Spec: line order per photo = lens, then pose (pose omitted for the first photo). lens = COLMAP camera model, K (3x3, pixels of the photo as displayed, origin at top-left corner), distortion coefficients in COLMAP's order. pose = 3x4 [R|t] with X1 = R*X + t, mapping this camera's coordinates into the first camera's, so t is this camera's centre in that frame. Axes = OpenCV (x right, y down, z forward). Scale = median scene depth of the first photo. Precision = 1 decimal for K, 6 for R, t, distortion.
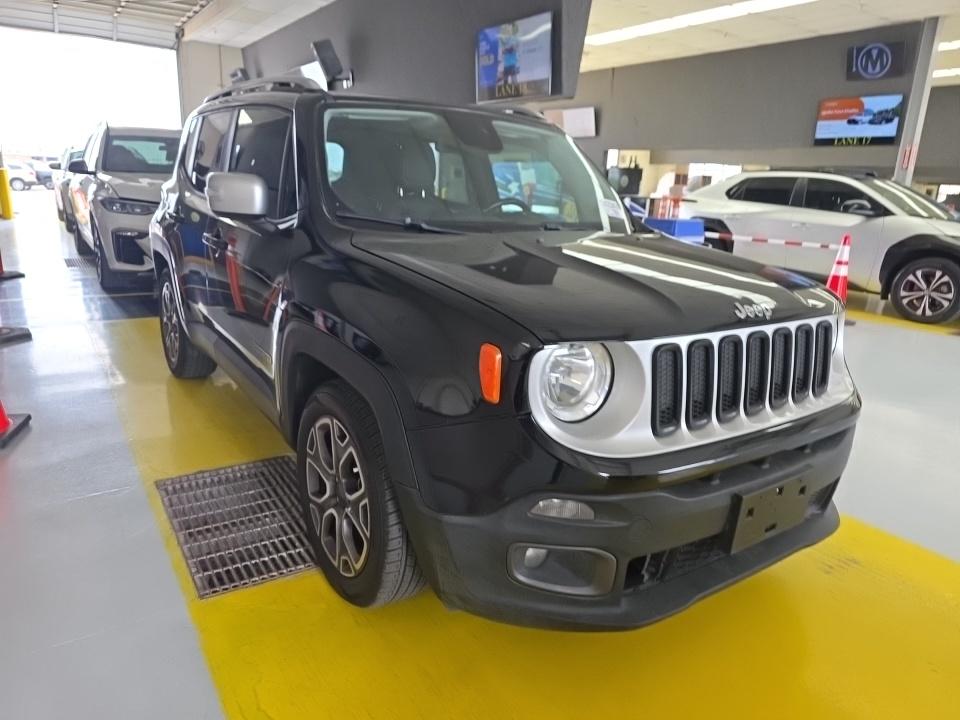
lens RADIAL K [[644.6, 0, 480.0], [0, 644.6, 360.0], [0, 0, 1]] dist [0.002208, 0.002676]
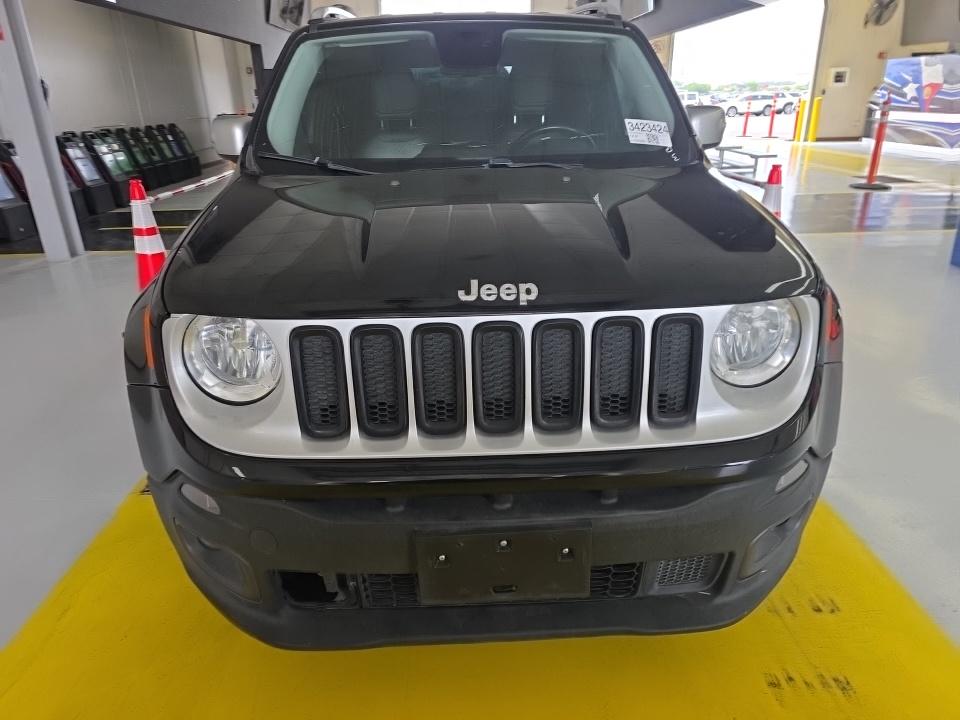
lens RADIAL K [[581.5, 0, 480.0], [0, 581.5, 360.0], [0, 0, 1]] dist [0.088516, 0.000081]
pose [[0.863549, 0.144442, -0.483135, 0.558677], [-0.080166, 0.985237, 0.151268, -0.075315], [0.497852, -0.091896, 0.862380, 0.333620]]
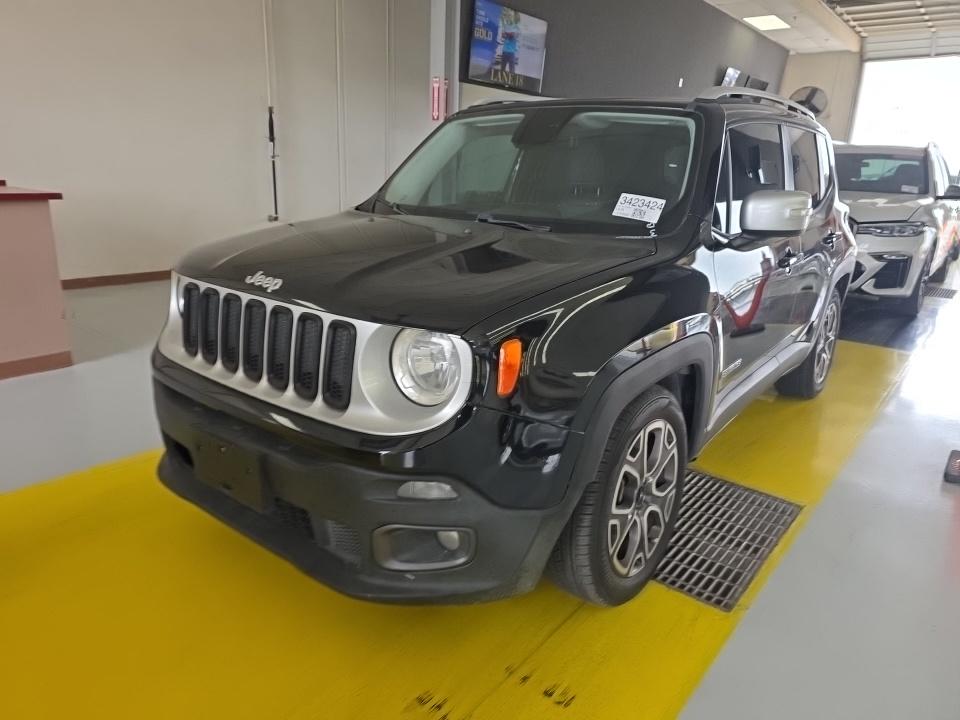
lens RADIAL K [[672.1, 0, 480.0], [0, 672.1, 360.0], [0, 0, 1]] dist [-0.001270, -0.003710]
pose [[0.319500, 0.229619, -0.919345, 1.208404], [-0.276327, 0.950606, 0.141396, -0.158625], [0.906401, 0.208864, 0.367168, 0.727231]]
